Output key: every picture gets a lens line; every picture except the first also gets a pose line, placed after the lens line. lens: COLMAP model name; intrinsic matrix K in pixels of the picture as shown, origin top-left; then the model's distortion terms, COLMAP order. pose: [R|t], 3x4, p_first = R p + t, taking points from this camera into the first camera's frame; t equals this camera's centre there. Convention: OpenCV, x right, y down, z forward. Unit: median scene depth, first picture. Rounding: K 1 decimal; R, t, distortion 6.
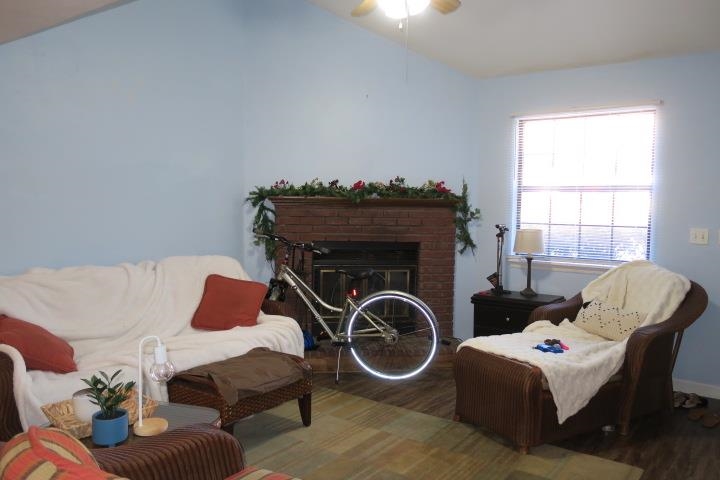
lens RADIAL K [[572.3, 0, 360.0], [0, 572.3, 240.0], [0, 0, 1]] dist [-0.003036, 0.000953]
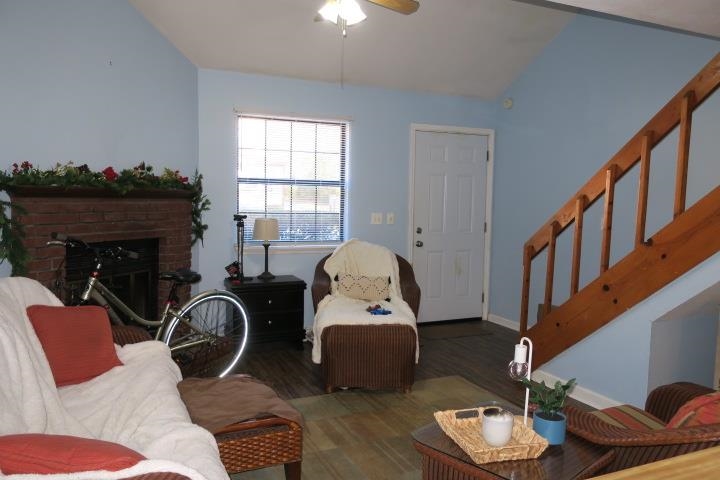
lens RADIAL K [[572.3, 0, 360.0], [0, 572.3, 240.0], [0, 0, 1]] dist [-0.003036, 0.000953]
pose [[0.483129, -0.069792, 0.872763, -0.557354], [0.041778, 0.997520, 0.056642, -0.030898], [-0.874552, 0.009097, 0.484847, 0.298596]]
